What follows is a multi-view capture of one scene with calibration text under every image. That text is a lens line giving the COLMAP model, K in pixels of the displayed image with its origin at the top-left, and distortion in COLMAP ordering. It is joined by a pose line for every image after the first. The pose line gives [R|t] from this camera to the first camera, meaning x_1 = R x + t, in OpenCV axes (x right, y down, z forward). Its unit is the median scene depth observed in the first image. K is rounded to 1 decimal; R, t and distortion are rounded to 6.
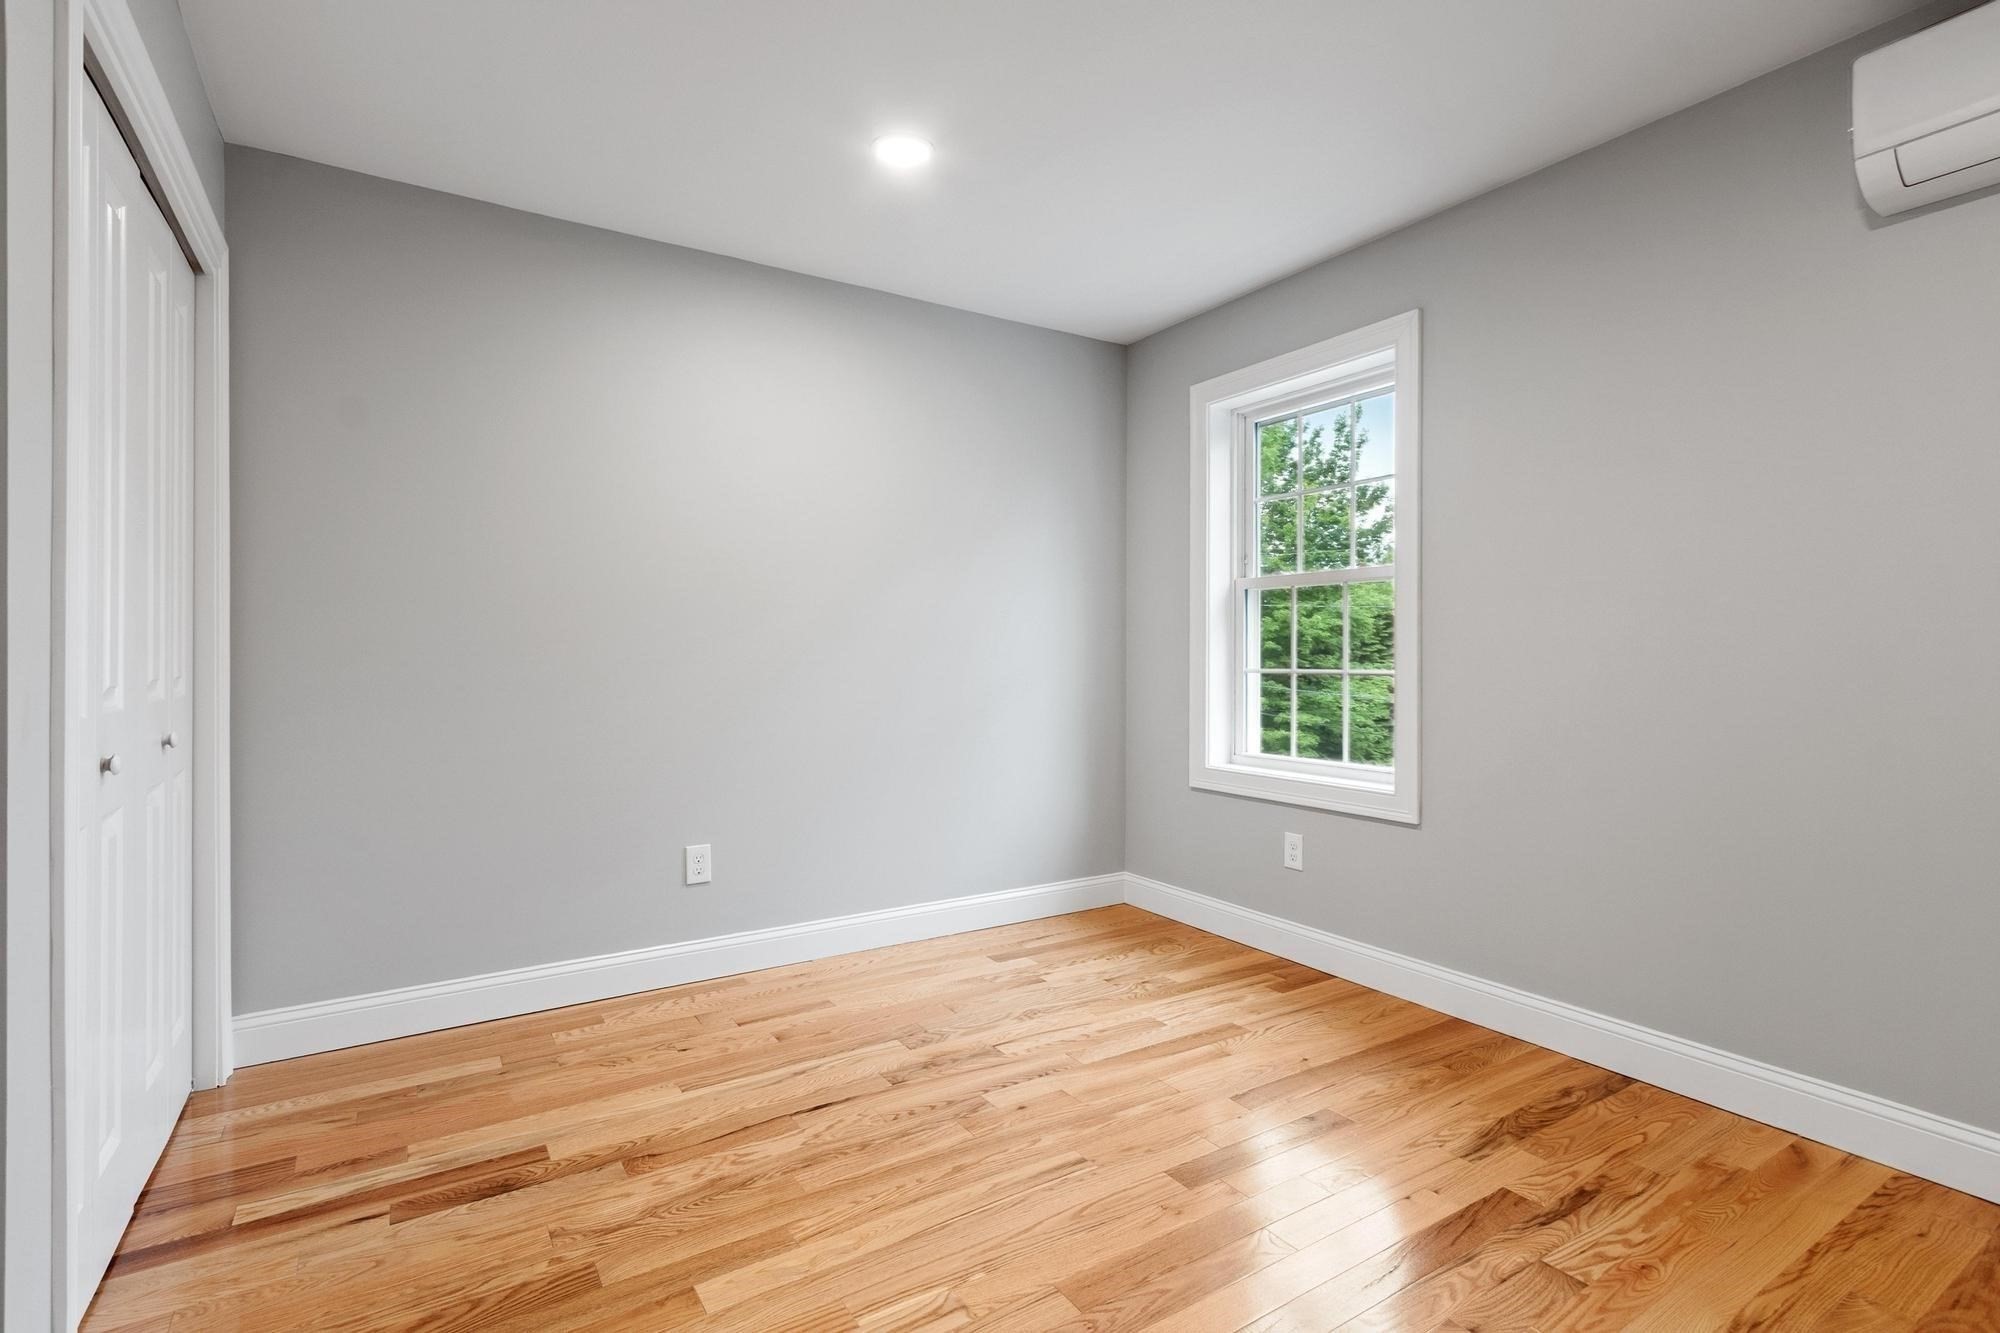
lens RADIAL K [[944.0, 0, 1004.9], [0, 944.0, 639.1], [0, 0, 1]] dist [0.000757, 0.000055]
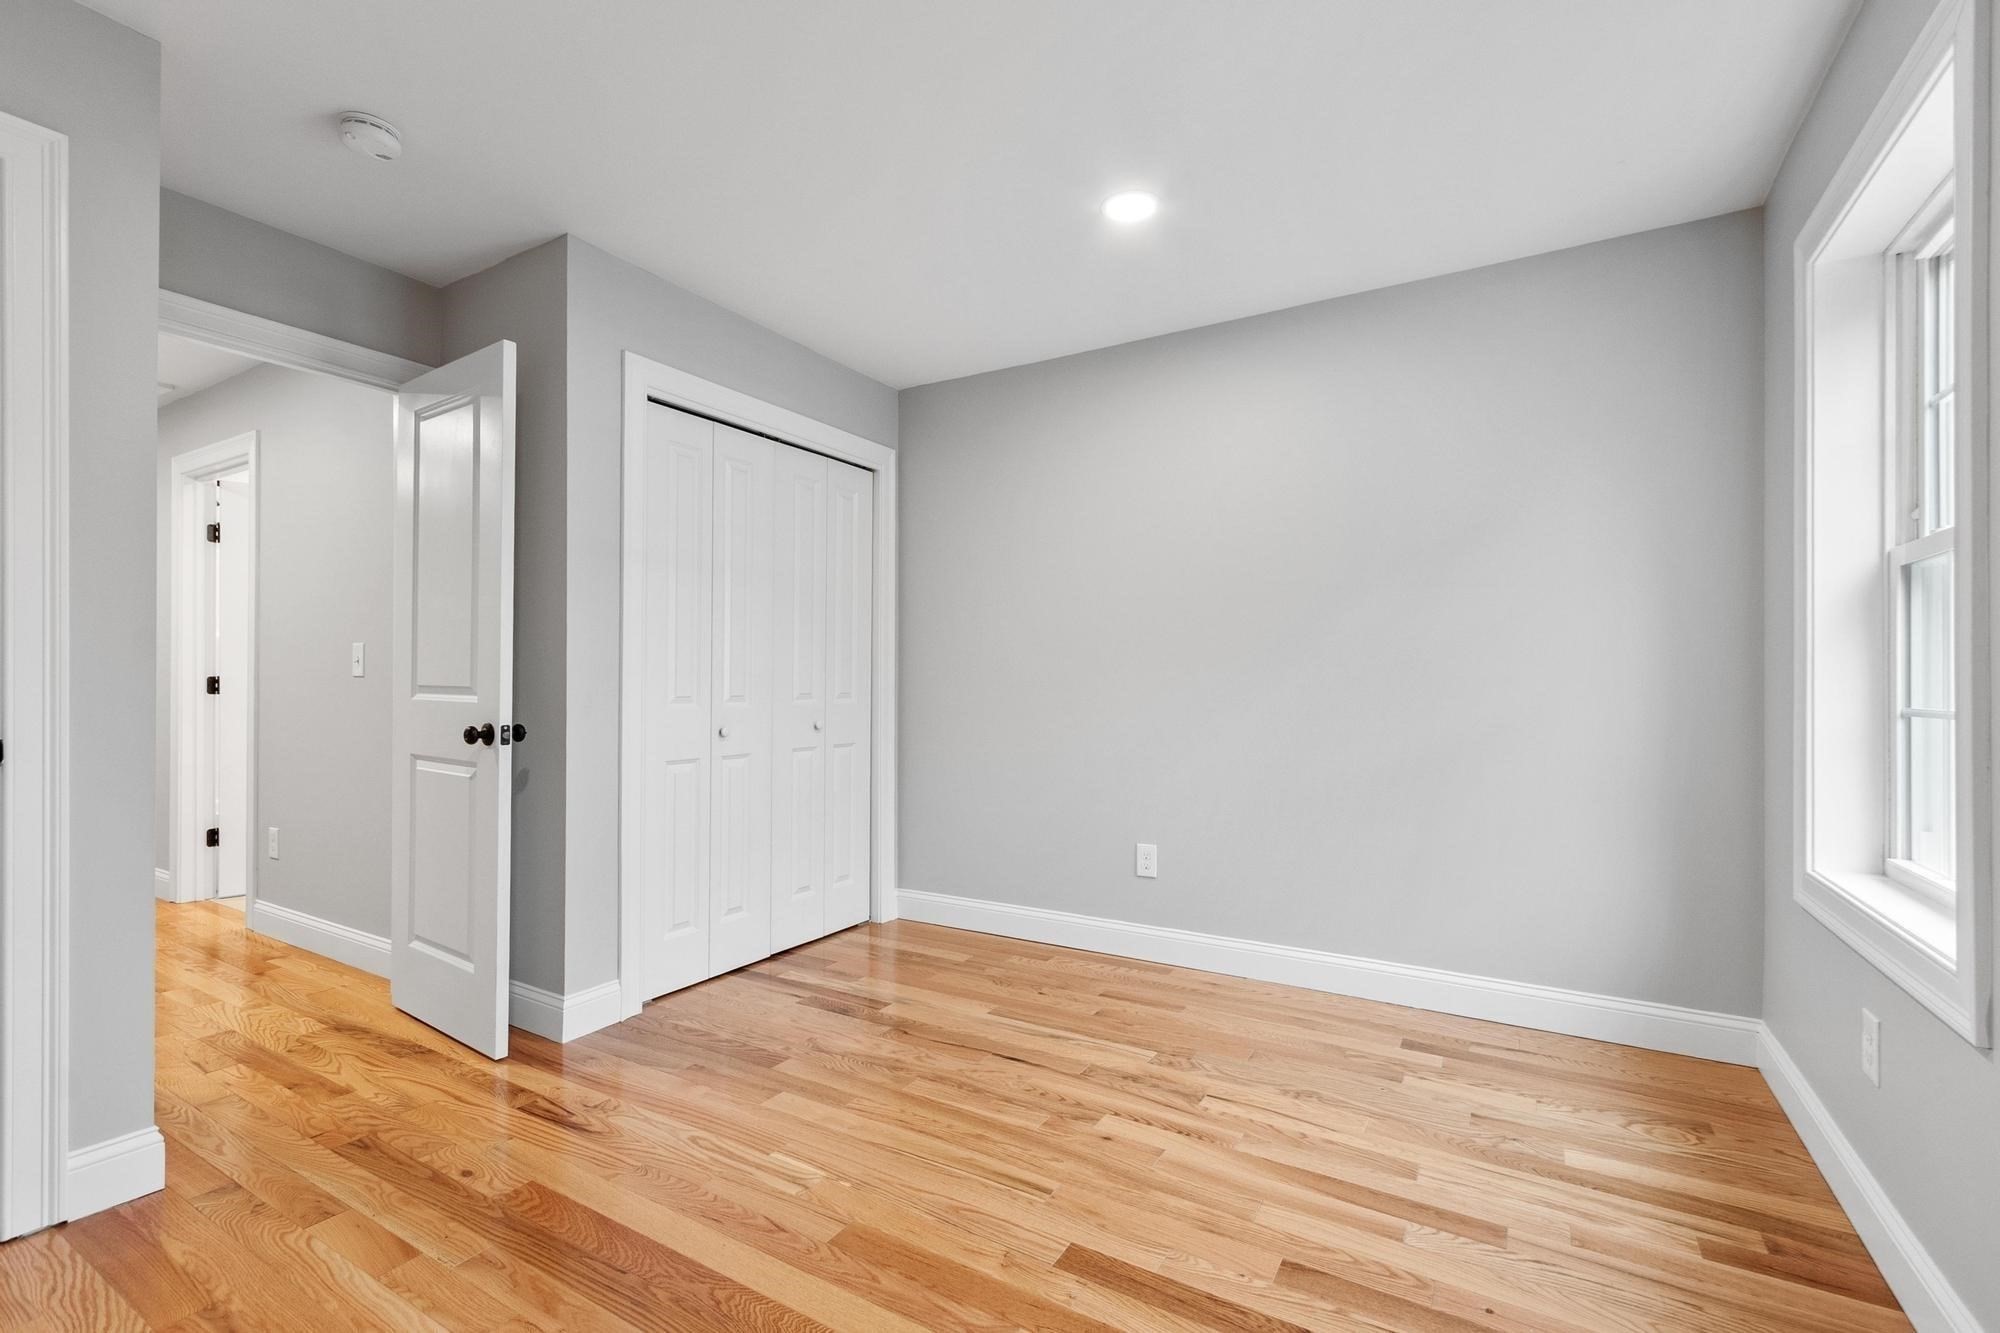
lens RADIAL K [[887.8, 0, 1010.8], [0, 887.8, 663.3], [0, 0, 1]] dist [-0.000428, 0.000140]
pose [[0.438284, -0.018369, -0.898649, 0.702061], [0.013684, 0.999812, -0.013763, 0.007083], [0.898732, -0.006265, 0.438453, 0.429630]]
